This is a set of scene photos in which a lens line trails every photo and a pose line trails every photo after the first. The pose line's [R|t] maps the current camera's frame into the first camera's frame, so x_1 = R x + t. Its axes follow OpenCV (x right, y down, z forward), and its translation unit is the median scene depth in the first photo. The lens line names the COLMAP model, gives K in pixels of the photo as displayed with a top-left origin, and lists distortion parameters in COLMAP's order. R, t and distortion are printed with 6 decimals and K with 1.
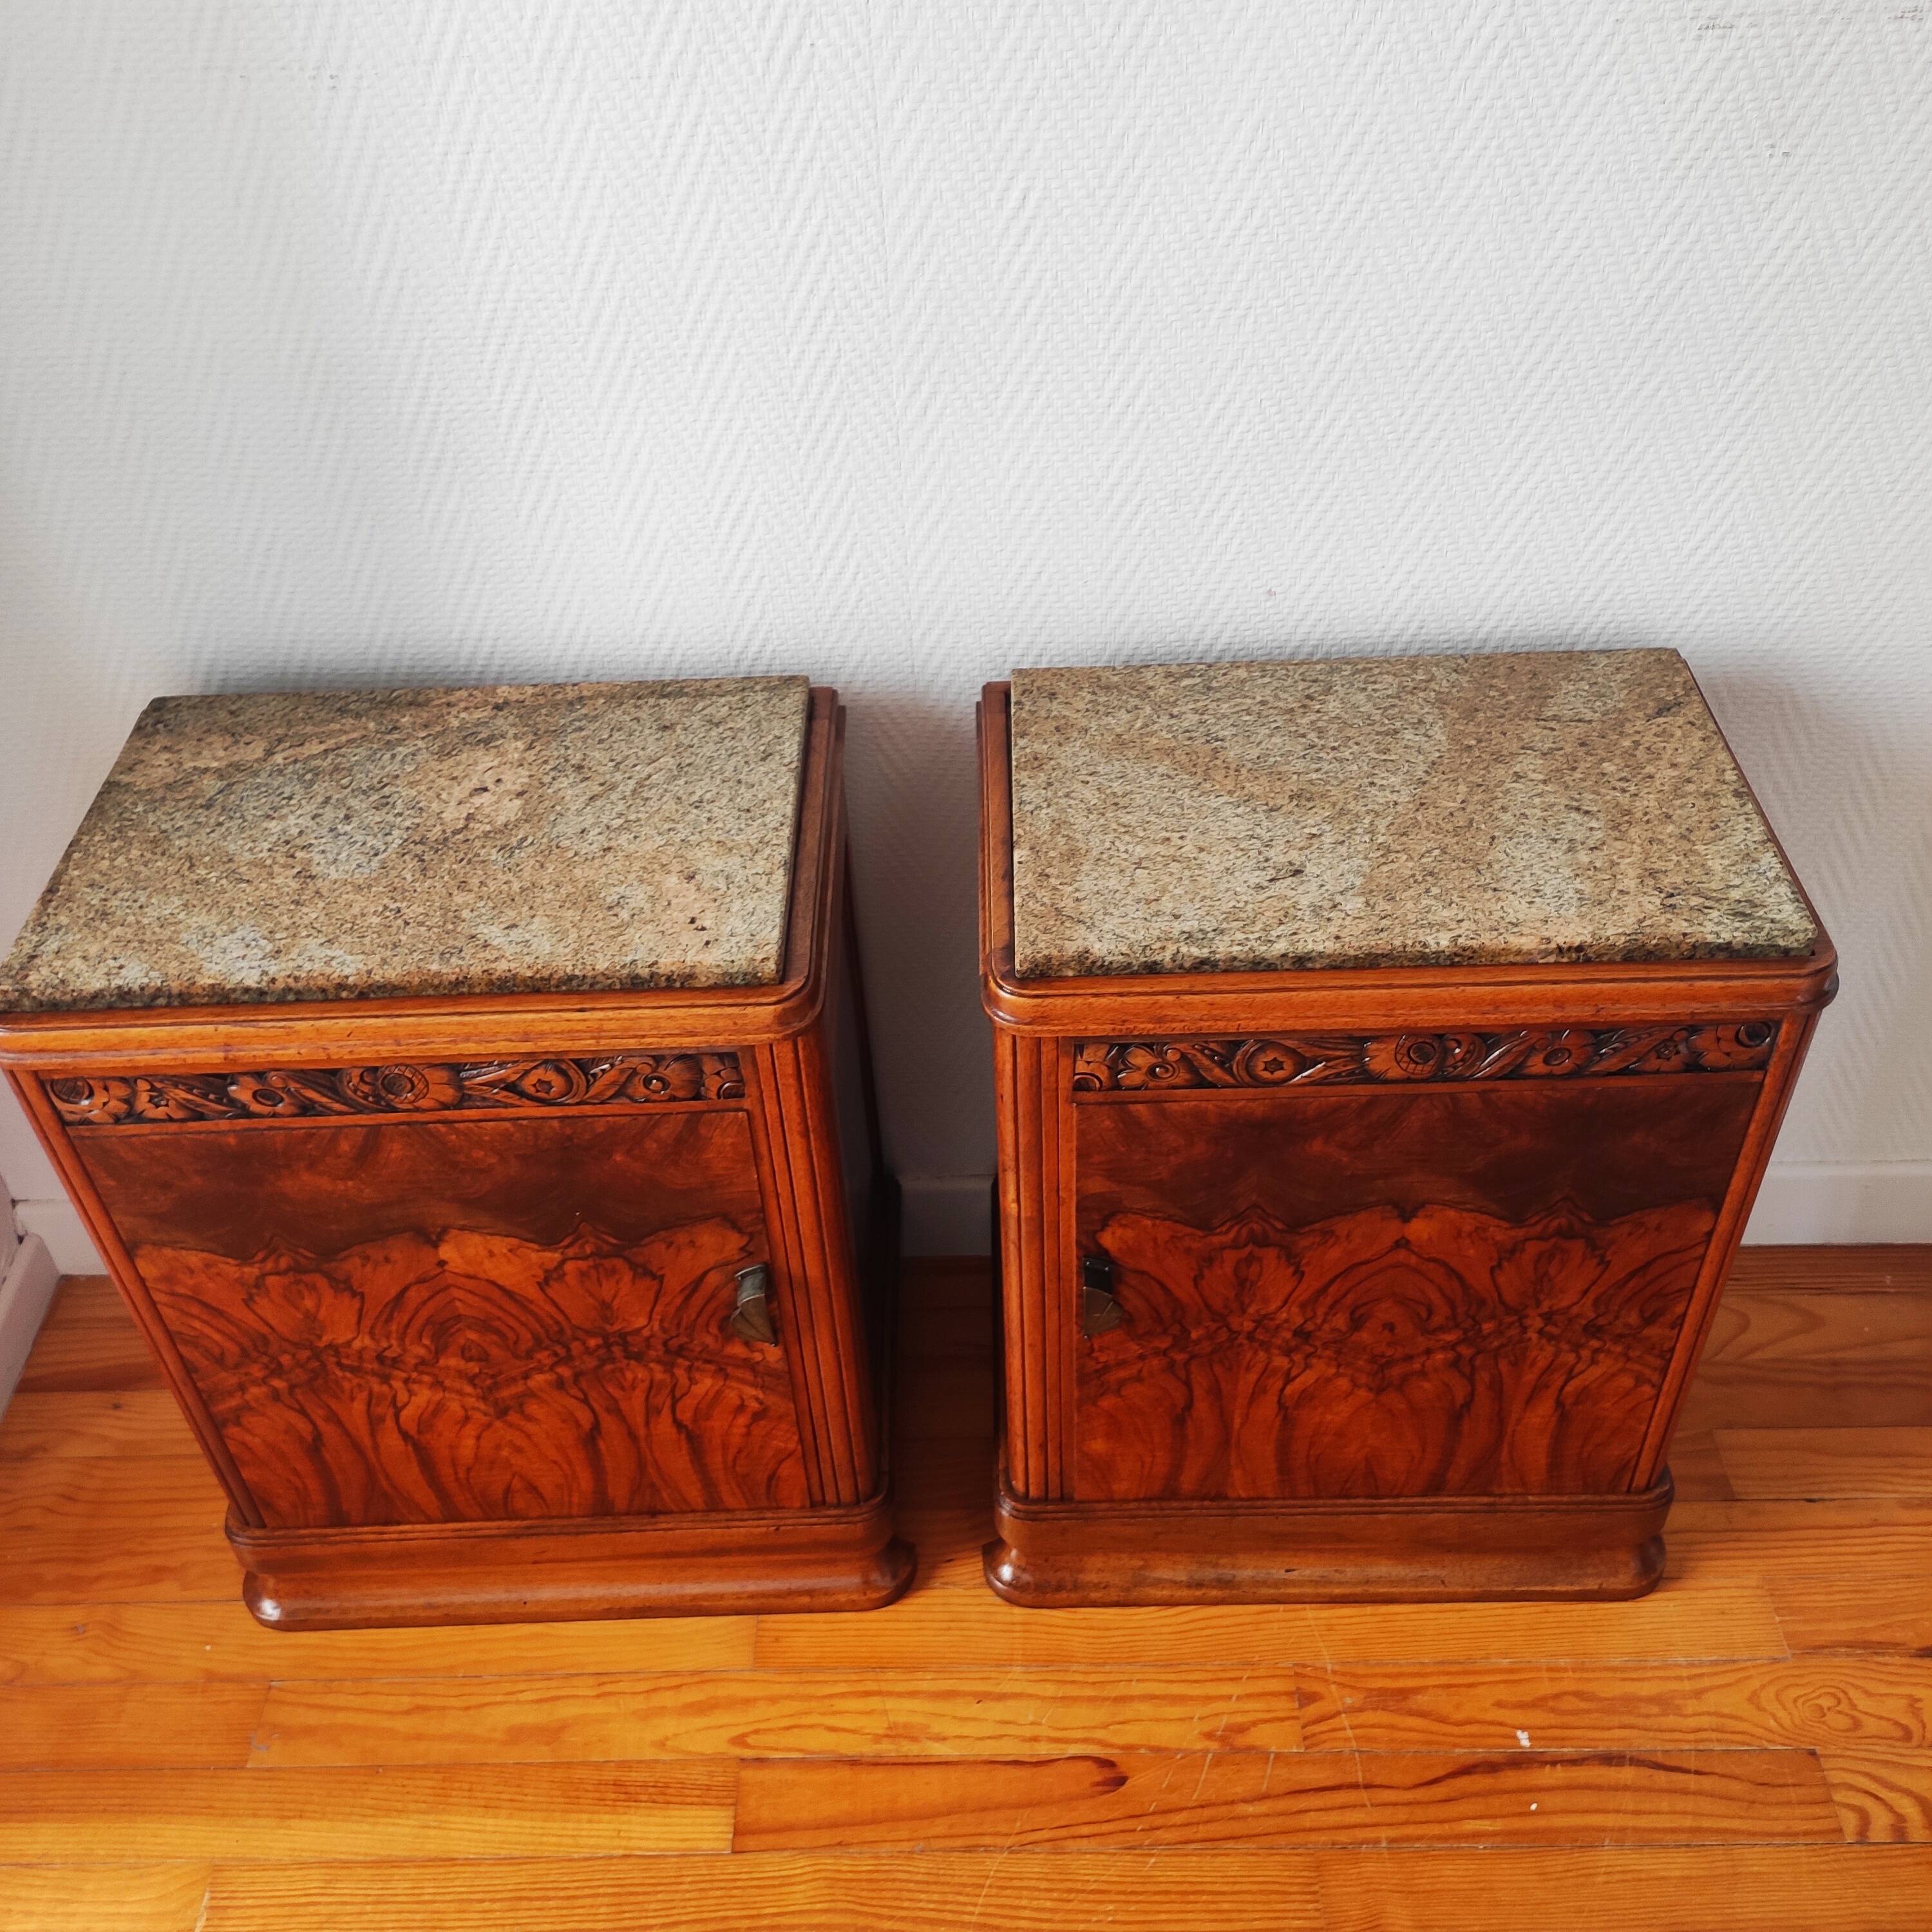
lens RADIAL K [[1954.8, 0, 973.8], [0, 1954.8, 985.2], [0, 0, 1]] dist [0.039577, 0.000000]
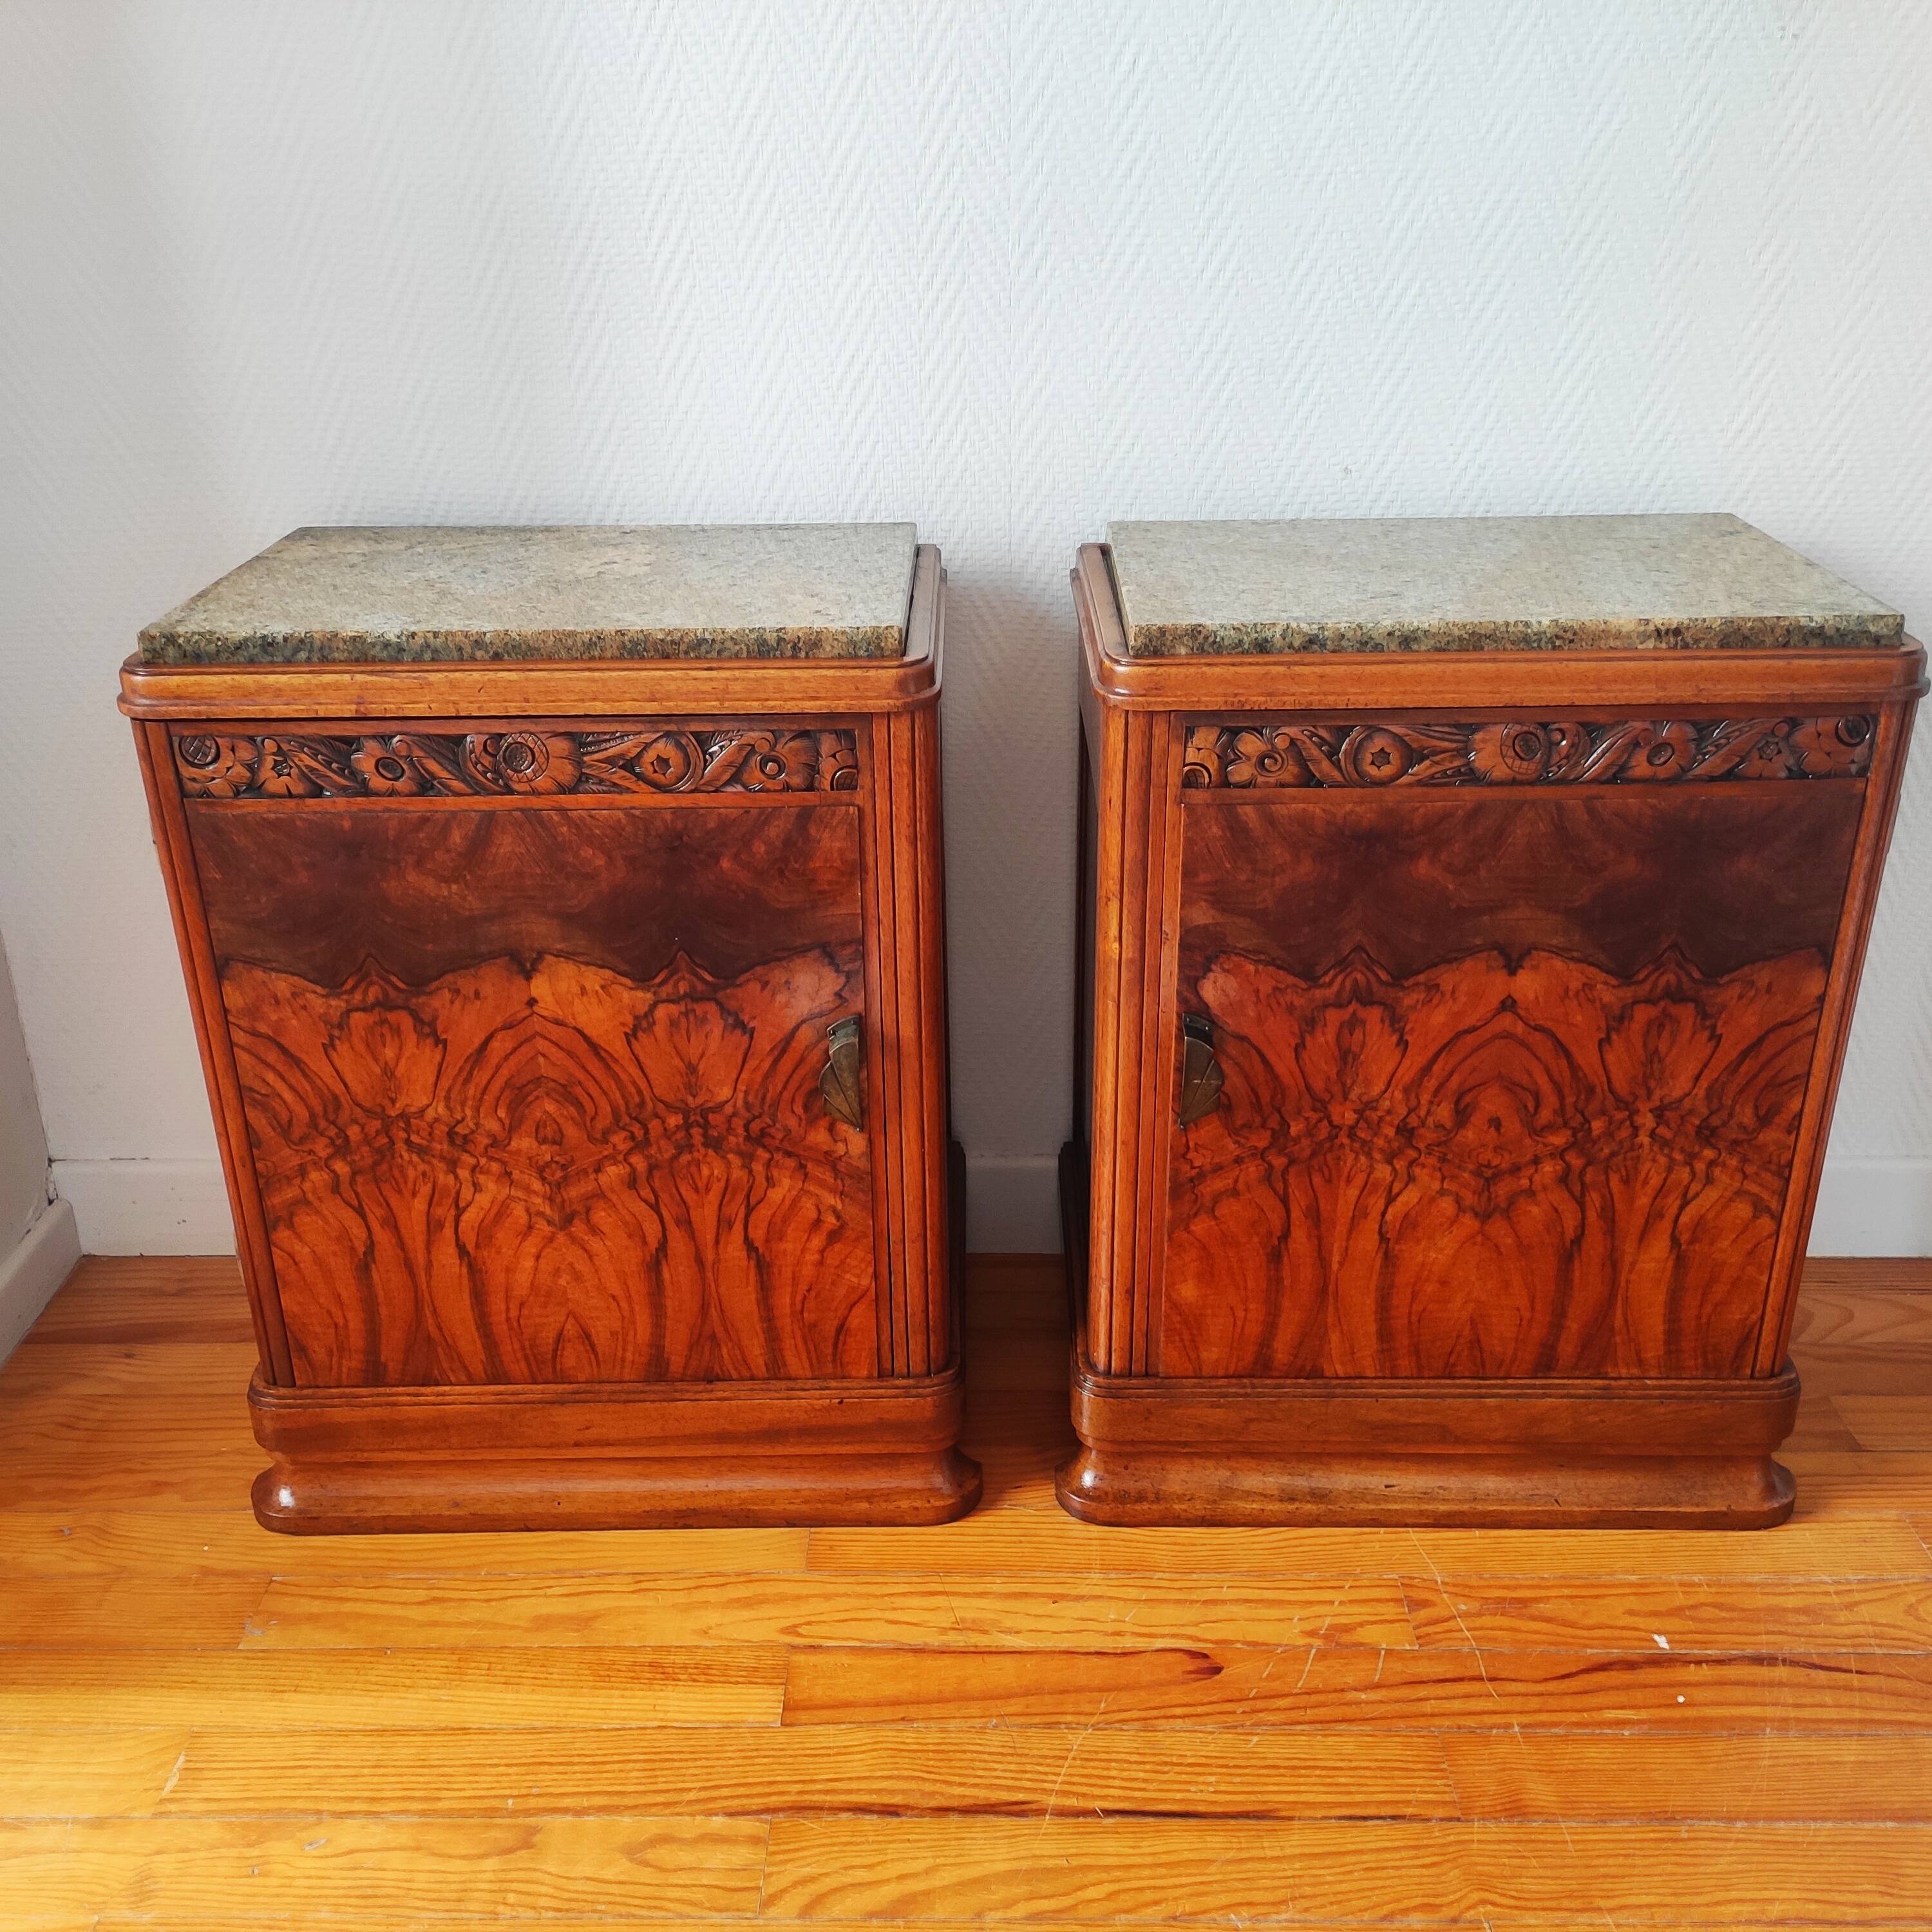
lens RADIAL K [[1954.8, 0, 957.8], [0, 1954.8, 981.1], [0, 0, 1]] dist [0.039577, 0.000000]
pose [[0.999641, 0.026741, -0.001845, -0.057670], [-0.026097, 0.955242, -0.294671, 0.428673], [-0.006118, 0.294613, 0.955597, 0.058661]]
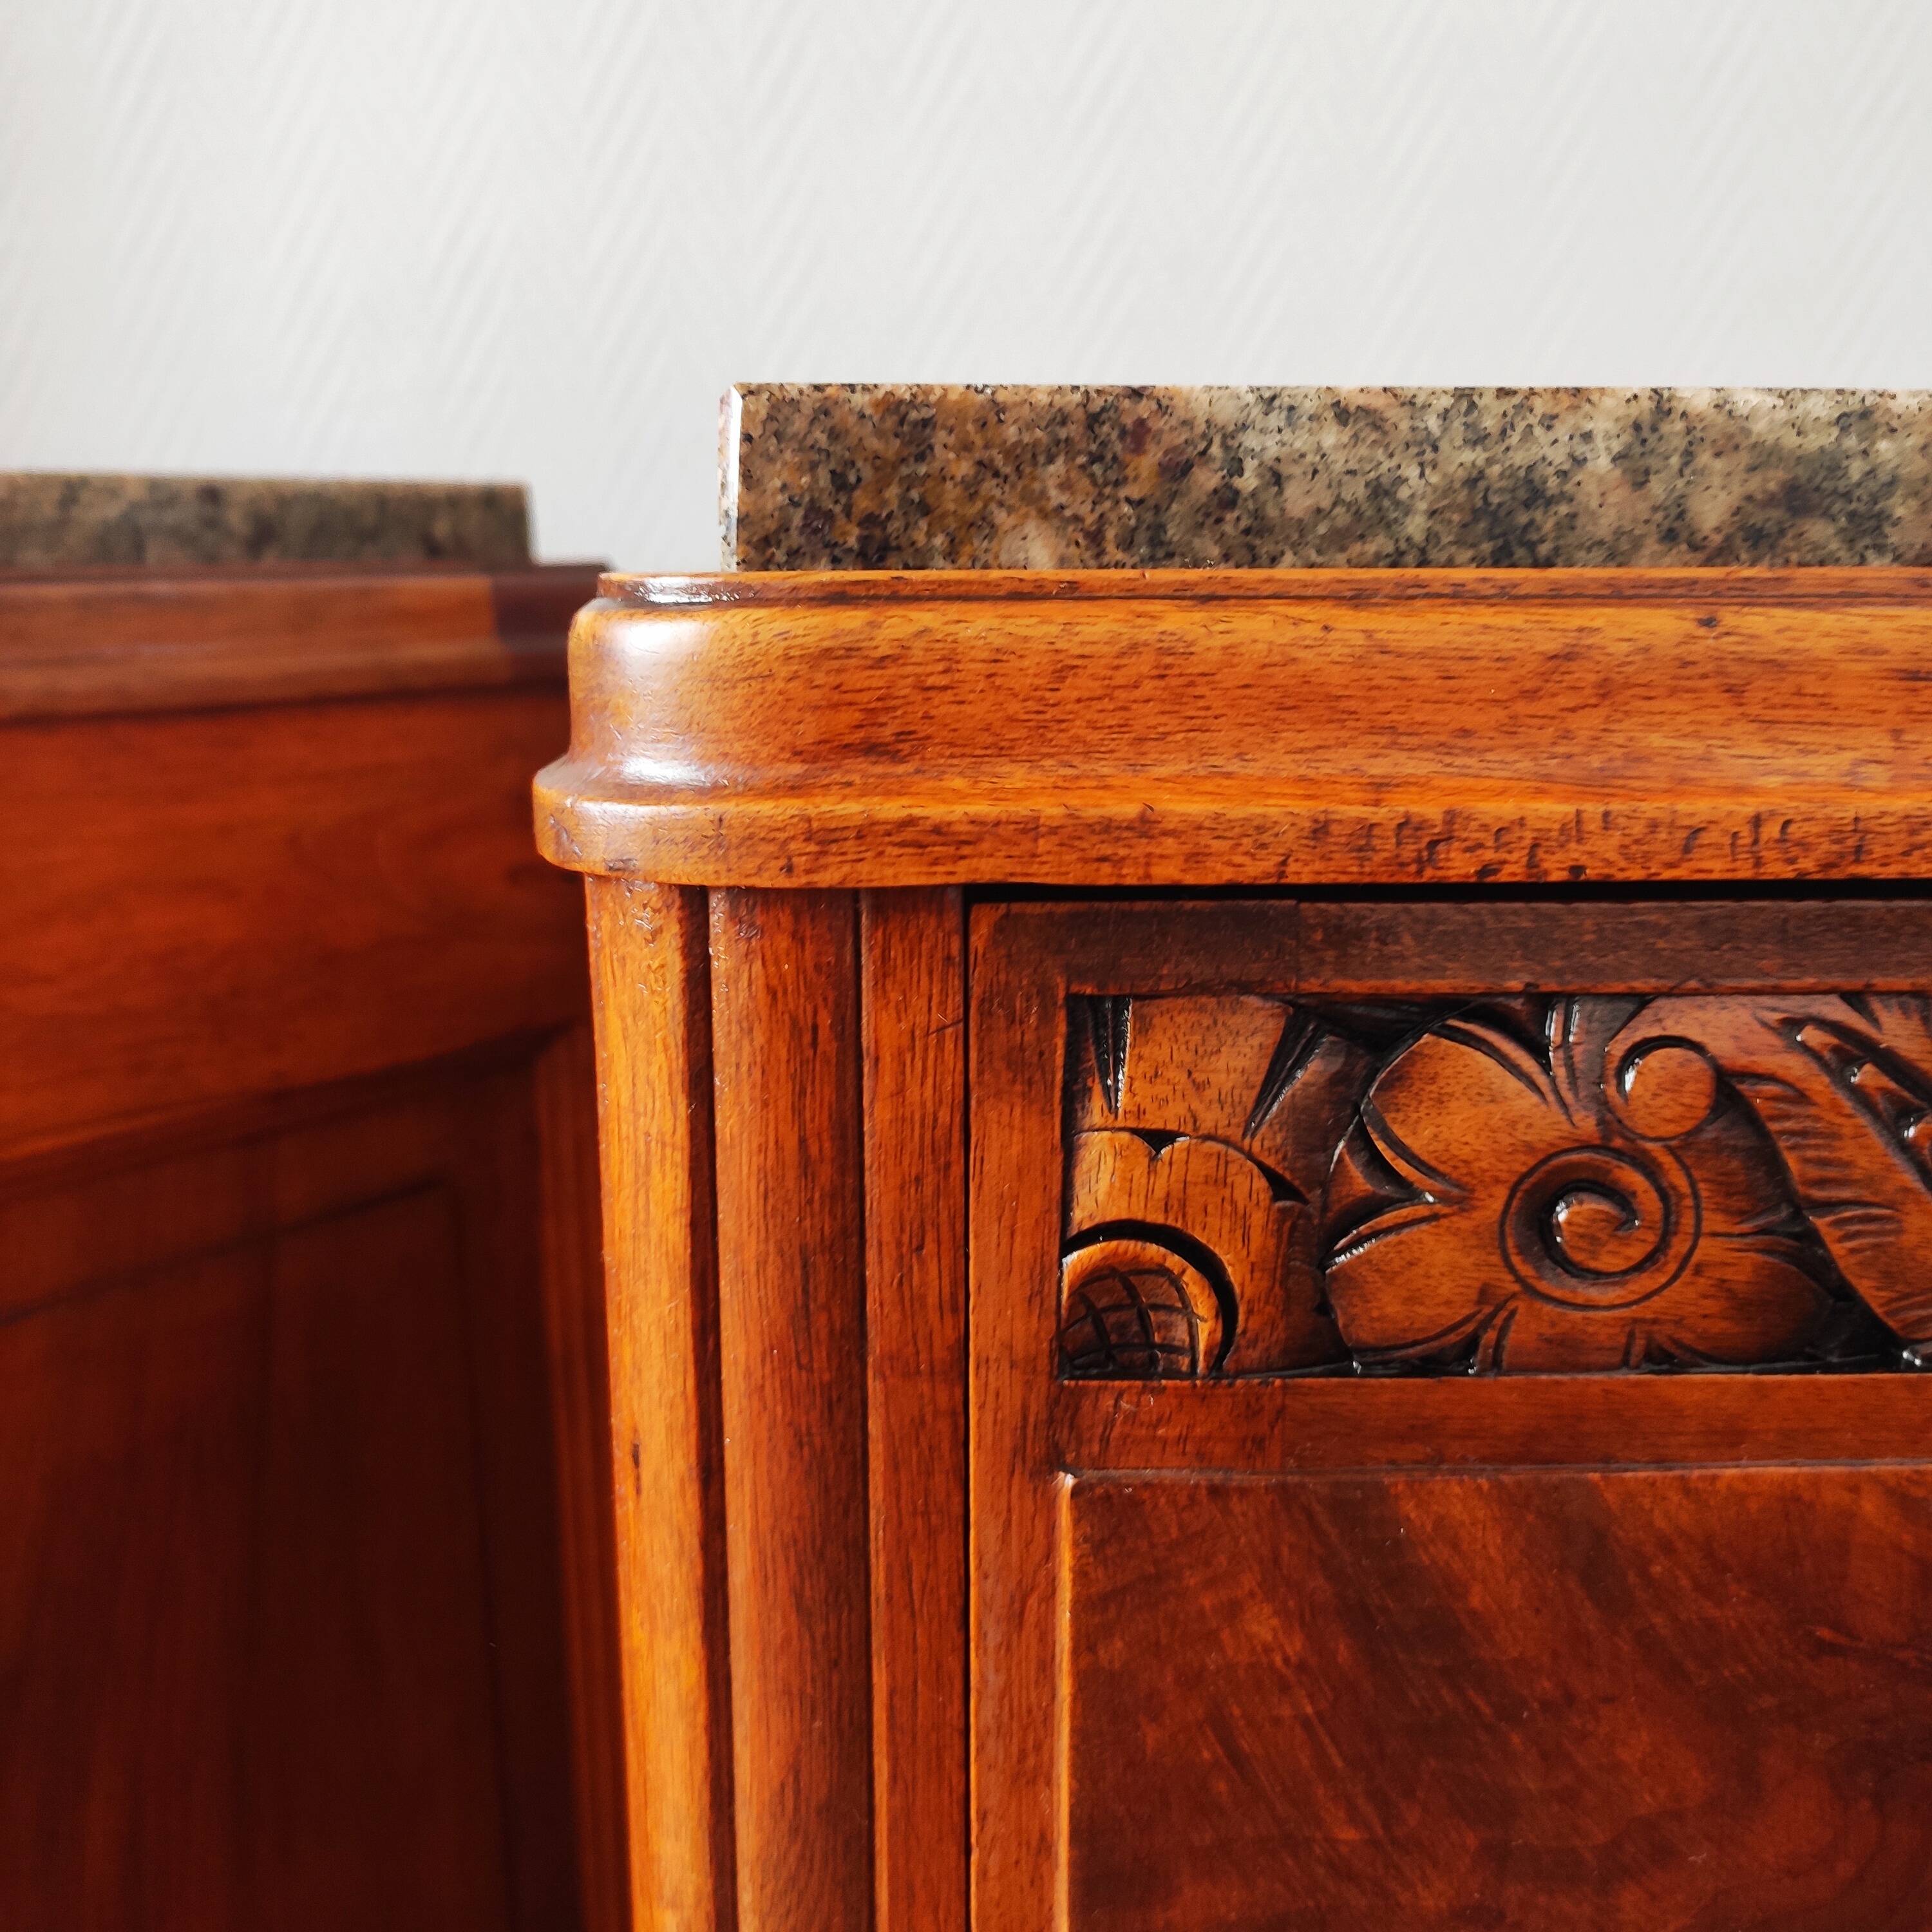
lens RADIAL K [[1954.8, 0, 972.7], [0, 1954.8, 950.6], [0, 0, 1]] dist [0.039577, 0.000000]
pose [[0.998278, 0.023594, 0.053700, 0.032029], [0.006880, 0.862112, -0.506672, 0.101946], [-0.058249, 0.506169, 0.860465, 0.796408]]
